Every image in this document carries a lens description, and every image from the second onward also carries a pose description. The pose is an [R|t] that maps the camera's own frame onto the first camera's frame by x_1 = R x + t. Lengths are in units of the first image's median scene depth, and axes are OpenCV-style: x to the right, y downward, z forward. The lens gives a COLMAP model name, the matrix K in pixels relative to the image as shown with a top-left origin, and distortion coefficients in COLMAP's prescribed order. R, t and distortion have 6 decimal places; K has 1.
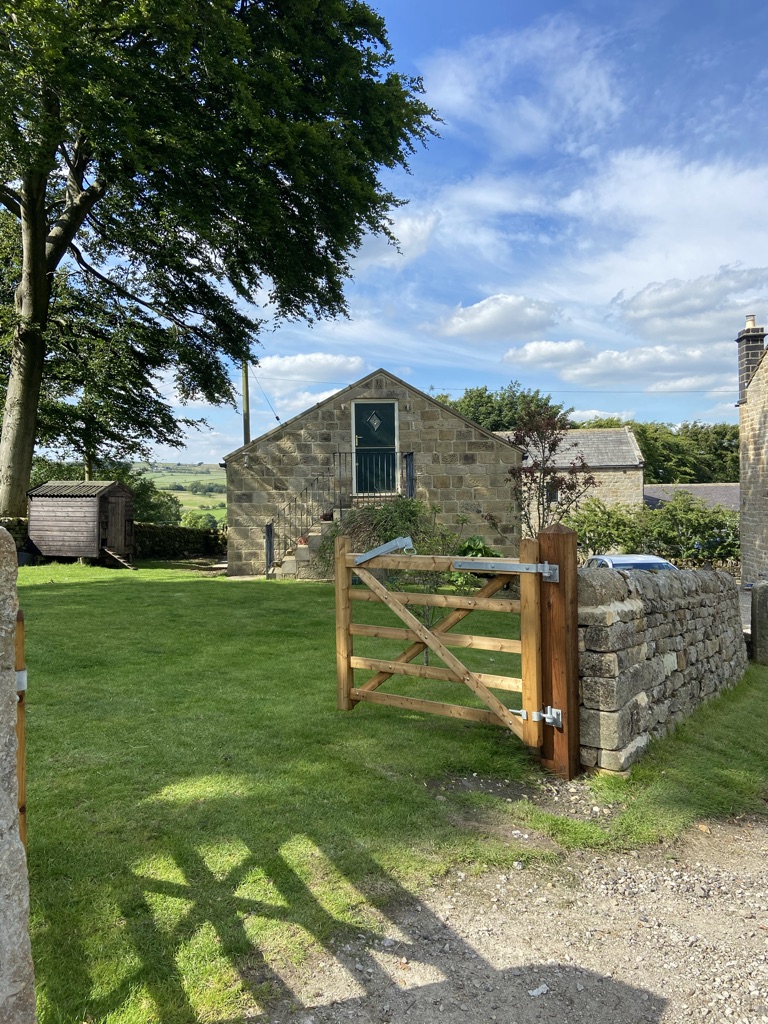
lens RADIAL K [[774.8, 0, 399.3], [0, 774.8, 513.2], [0, 0, 1]] dist [0.111445, -0.151054]
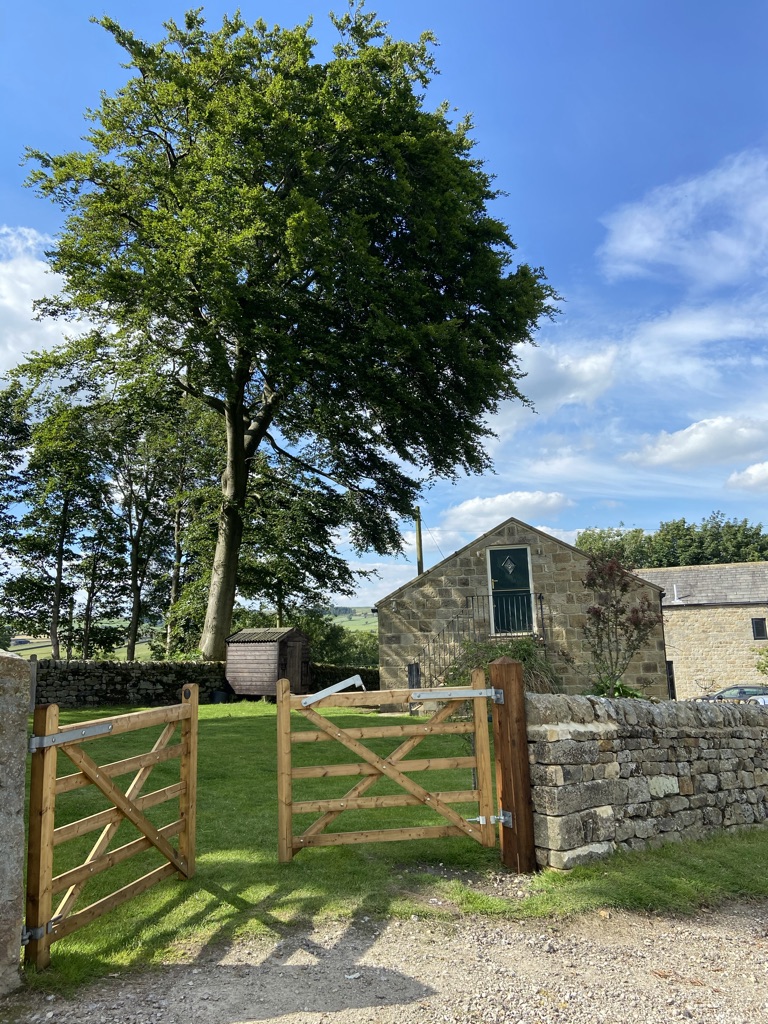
lens RADIAL K [[772.3, 0, 384.0], [0, 772.3, 512.0], [0, 0, 1]] dist [0.115931, -0.130210]
pose [[0.958624, -0.066188, -0.276876, 0.088503], [0.015101, 0.983050, -0.182717, 0.002429], [0.284276, 0.170976, 0.943374, -0.067509]]
